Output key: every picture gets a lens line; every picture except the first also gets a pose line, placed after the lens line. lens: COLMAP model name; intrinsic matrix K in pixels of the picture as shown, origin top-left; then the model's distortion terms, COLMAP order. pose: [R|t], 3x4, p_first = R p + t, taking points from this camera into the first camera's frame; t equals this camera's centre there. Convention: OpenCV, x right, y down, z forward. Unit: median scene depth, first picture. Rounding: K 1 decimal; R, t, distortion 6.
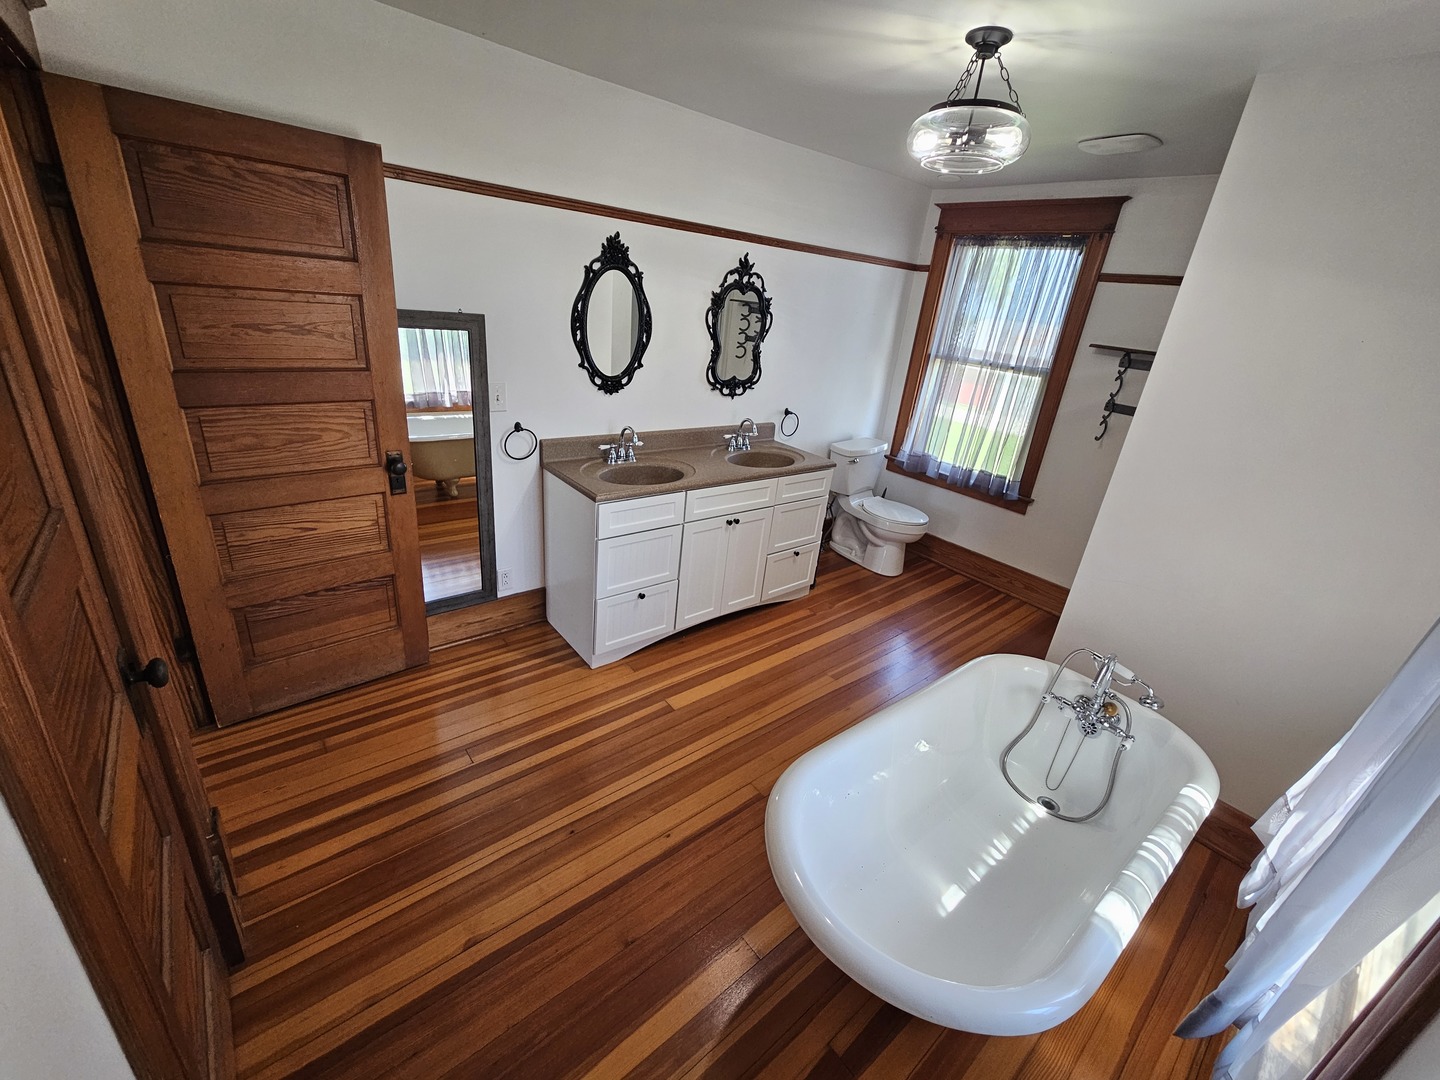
lens RADIAL K [[589.7, 0, 728.3], [0, 589.7, 532.0], [0, 0, 1]] dist [0.002842, -0.000215]
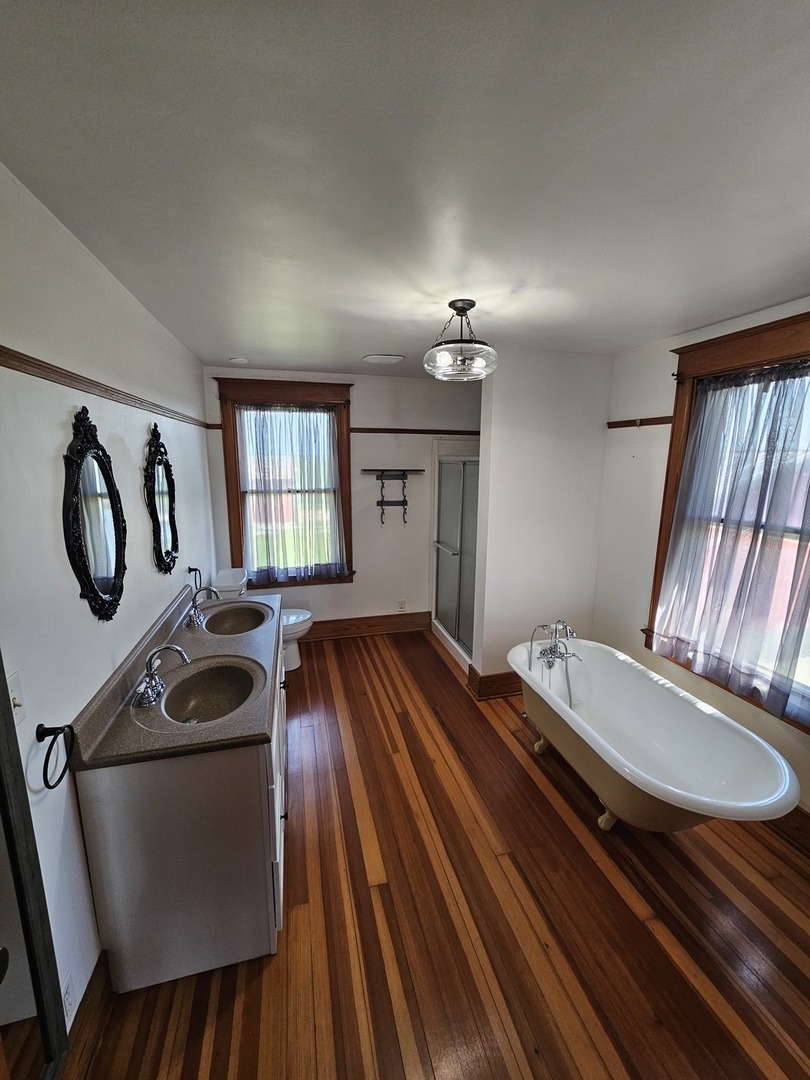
lens RADIAL K [[442.2, 0, 411.8], [0, 442.2, 540.8], [0, 0, 1]] dist [0.002842, -0.000215]
pose [[0.416824, -0.263115, 0.870074, -0.381702], [0.372165, 0.922684, 0.100732, -0.185420], [-0.829307, 0.281823, 0.482519, 0.317033]]
